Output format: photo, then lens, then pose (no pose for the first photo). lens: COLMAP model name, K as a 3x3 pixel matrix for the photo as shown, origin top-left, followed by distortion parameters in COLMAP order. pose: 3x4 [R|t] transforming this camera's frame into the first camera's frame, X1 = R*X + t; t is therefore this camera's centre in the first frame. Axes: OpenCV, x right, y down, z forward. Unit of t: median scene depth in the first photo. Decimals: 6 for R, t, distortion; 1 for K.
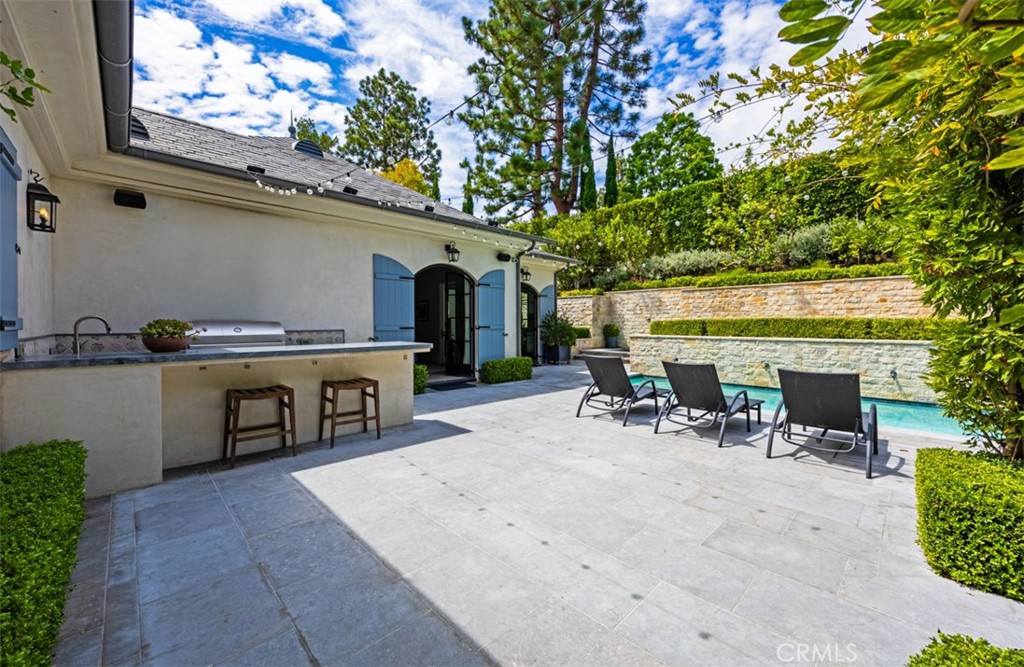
lens RADIAL K [[403.6, 0, 507.4], [0, 403.6, 331.3], [0, 0, 1]] dist [-0.001171, 0.000154]
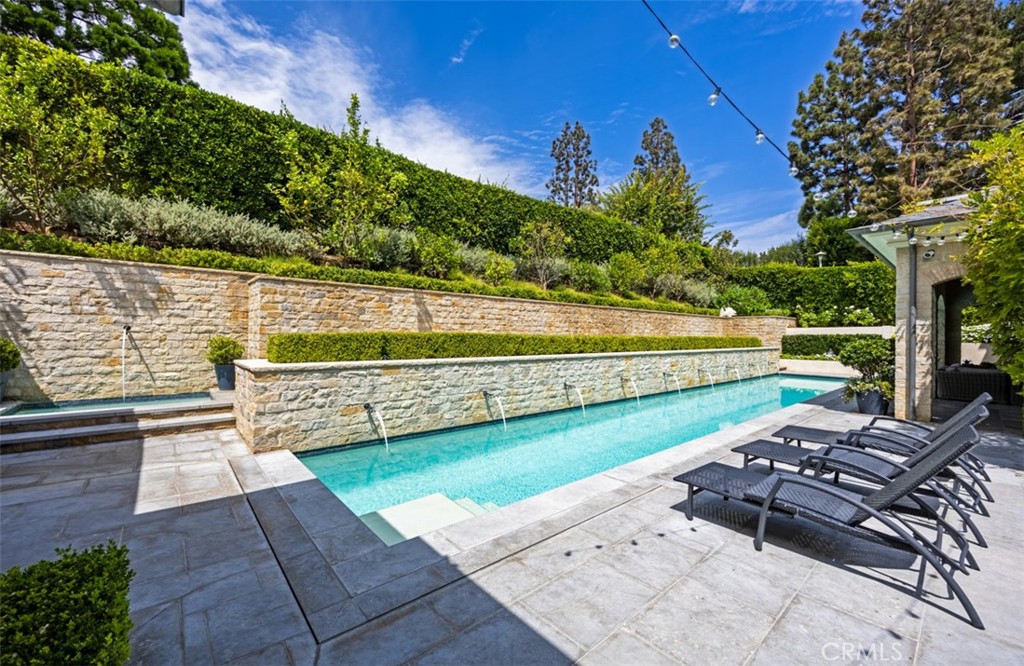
lens RADIAL K [[403.6, 0, 515.3], [0, 403.6, 331.9], [0, 0, 1]] dist [-0.001171, 0.000154]
pose [[0.044598, 0.010044, 0.998955, -0.122009], [0.008484, 0.999910, -0.010433, -0.024162], [-0.998969, 0.008941, 0.044509, 0.796879]]
